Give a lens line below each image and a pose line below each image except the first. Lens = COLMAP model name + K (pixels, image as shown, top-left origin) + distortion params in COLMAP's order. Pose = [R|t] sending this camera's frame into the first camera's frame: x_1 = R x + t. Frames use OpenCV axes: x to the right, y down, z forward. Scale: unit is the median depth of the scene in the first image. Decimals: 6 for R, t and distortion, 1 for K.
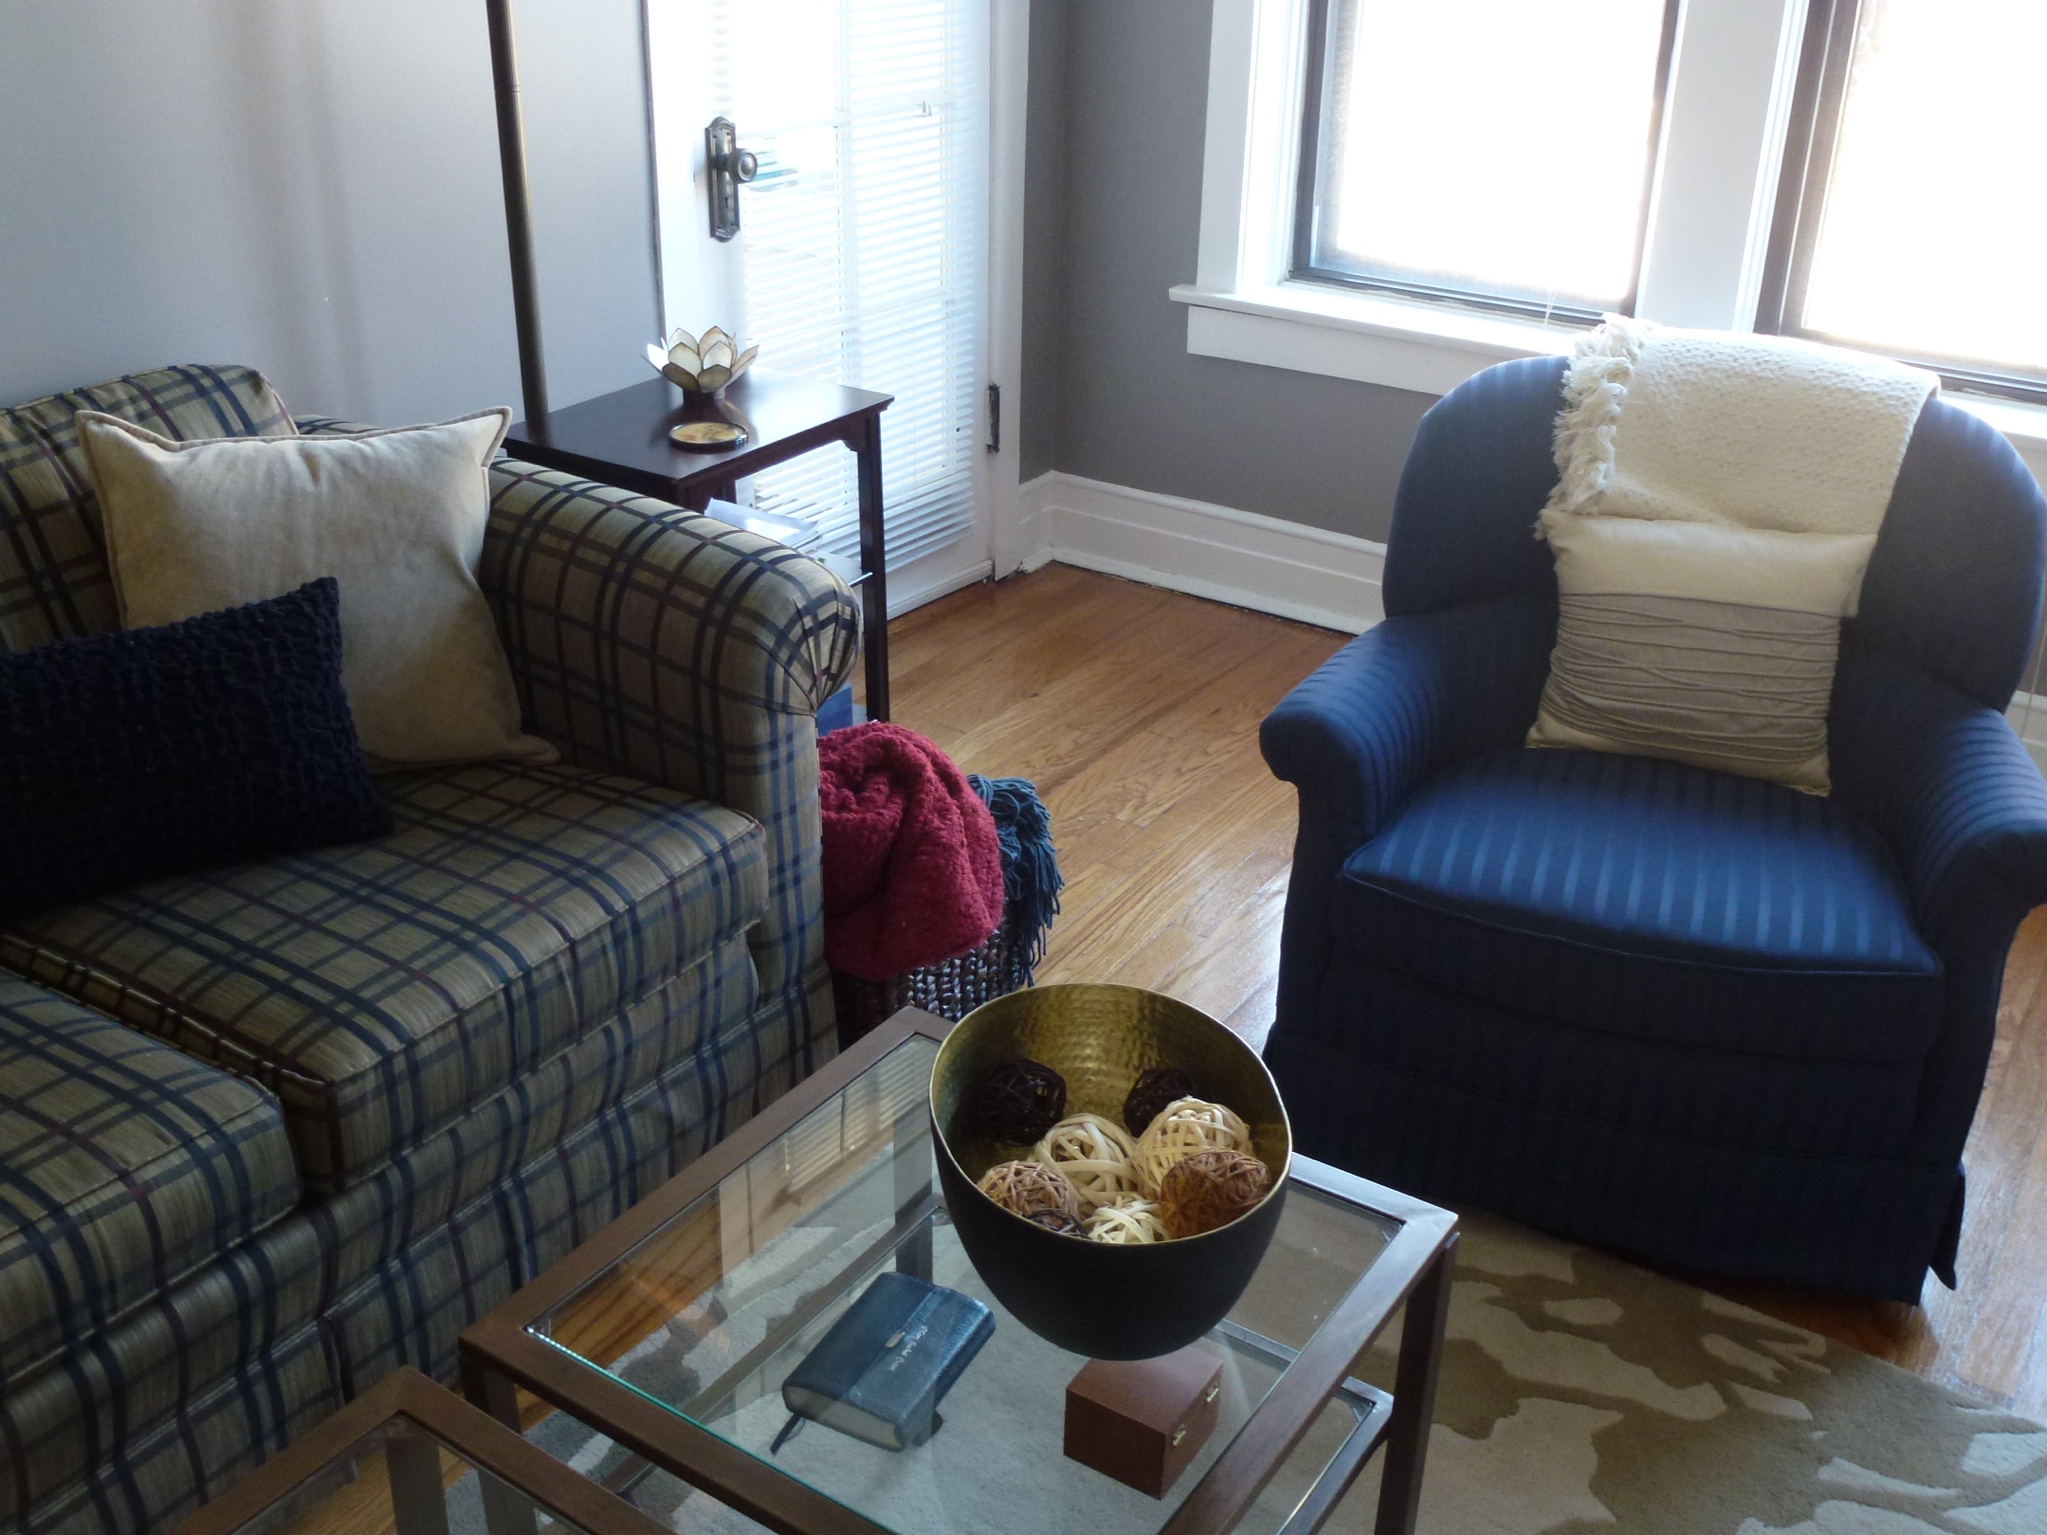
lens RADIAL K [[1975.8, 0, 1023.5], [0, 1975.8, 767.5], [0, 0, 1]] dist [-0.150446, 0.320265]
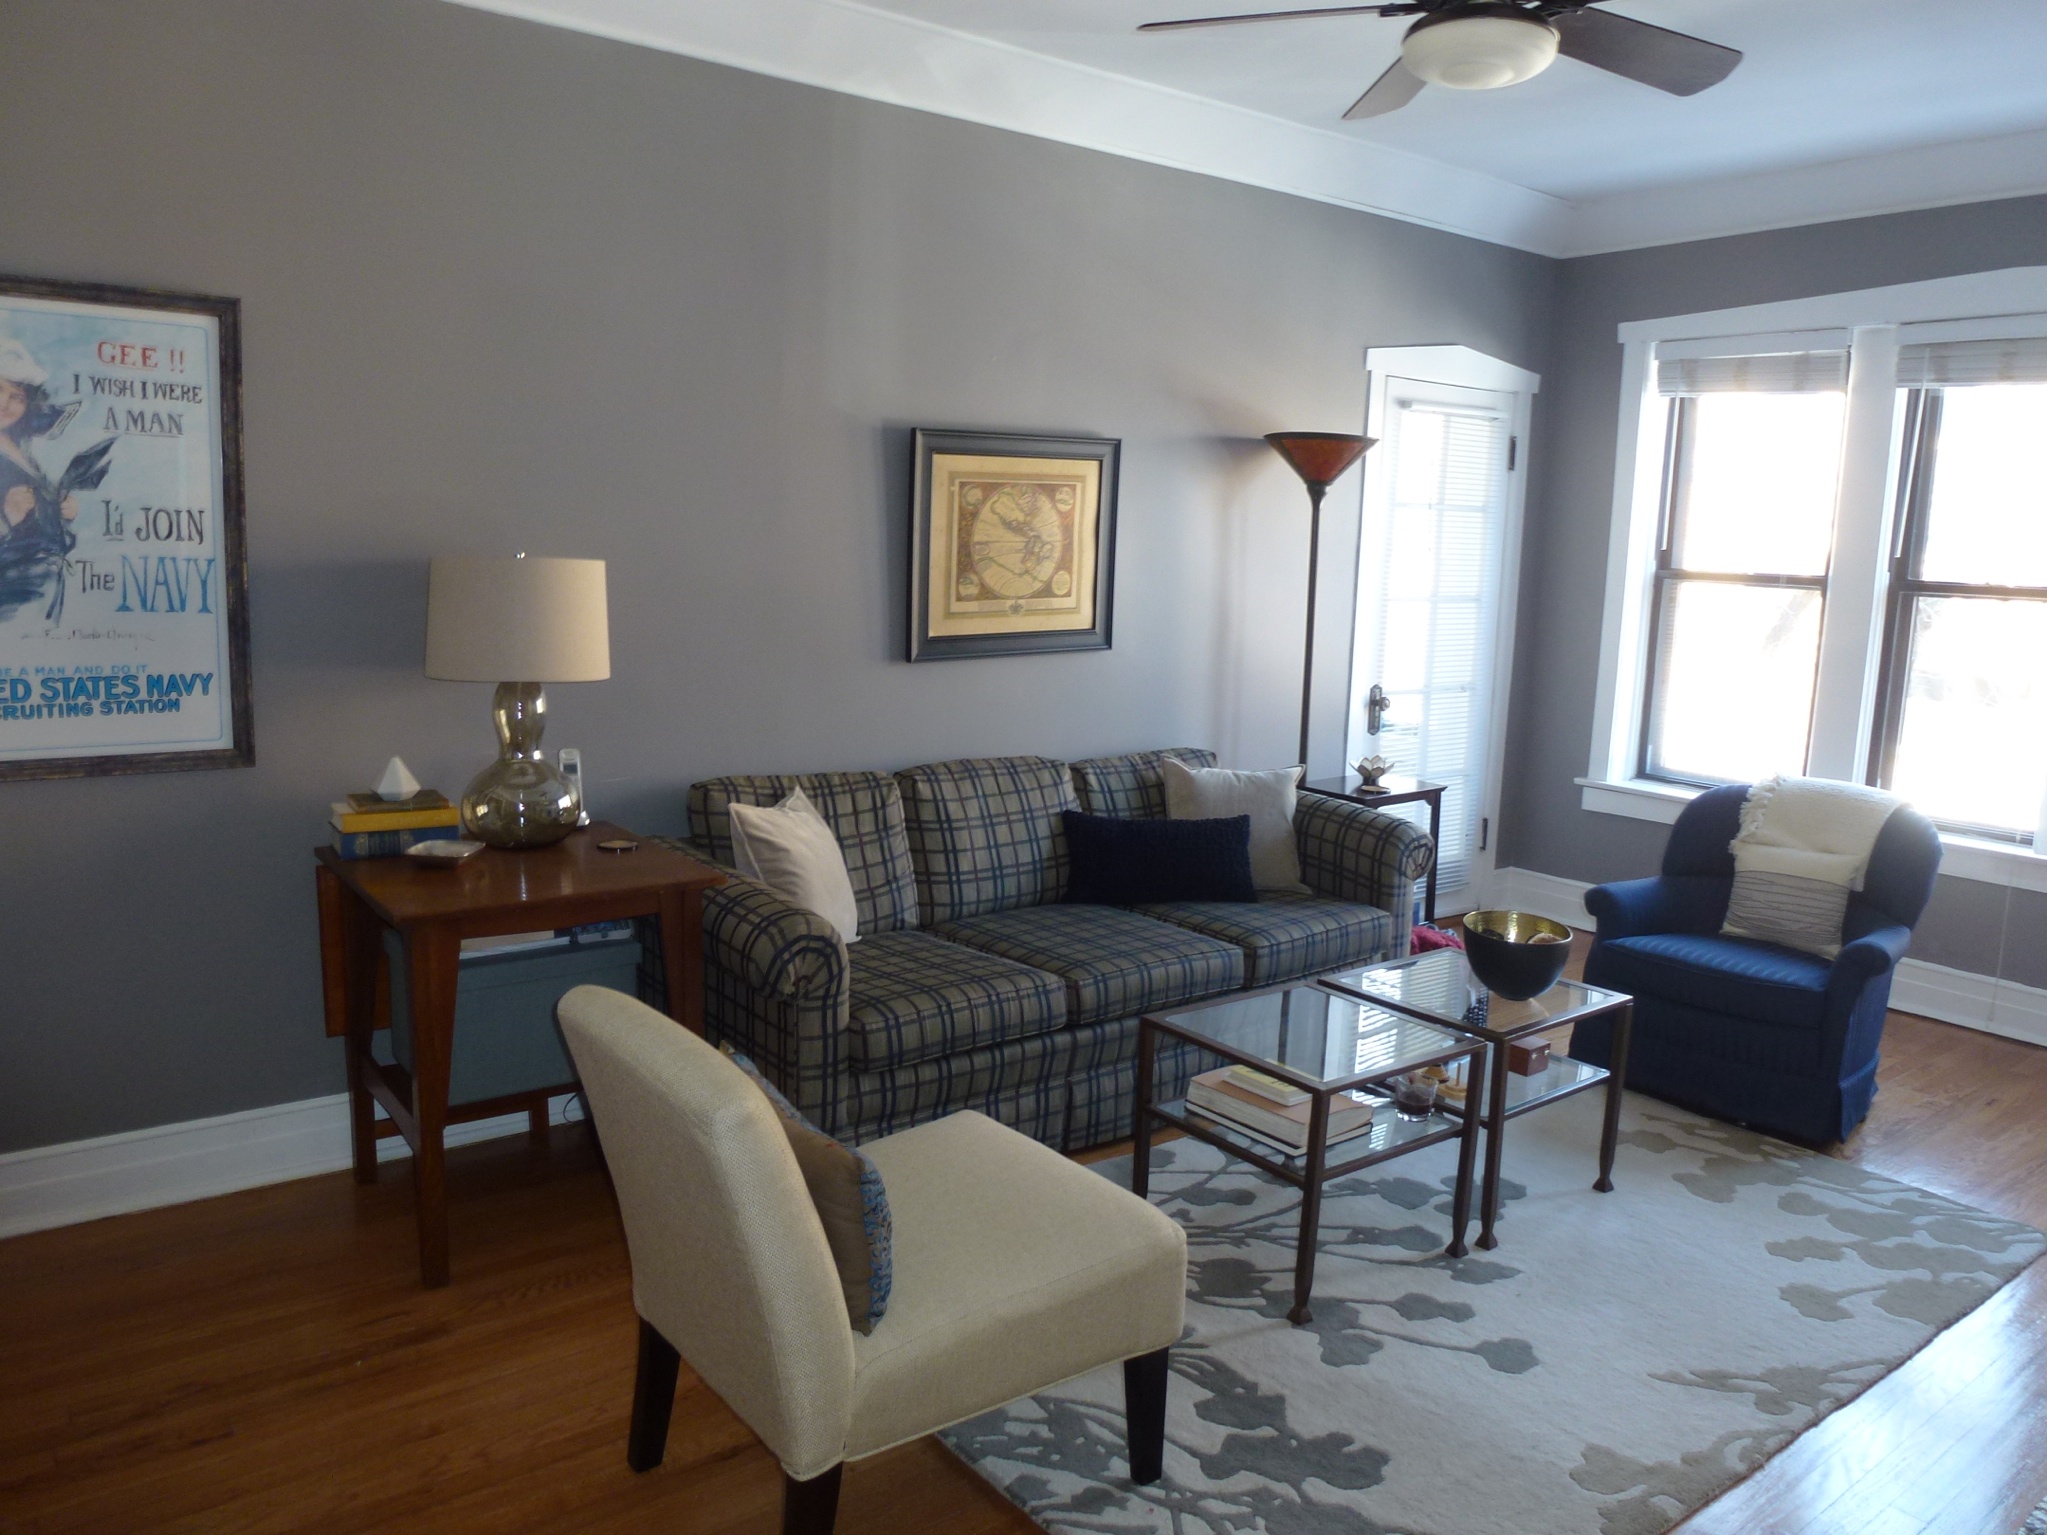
lens RADIAL K [[1449.7, 0, 1025.1], [0, 1449.7, 774.7], [0, 0, 1]] dist [-0.057892, 0.003756]
pose [[0.946776, 0.062175, -0.315831, 0.004954], [-0.153186, 0.949970, -0.272197, 0.458946], [0.283106, 0.306090, 0.908933, -1.005357]]
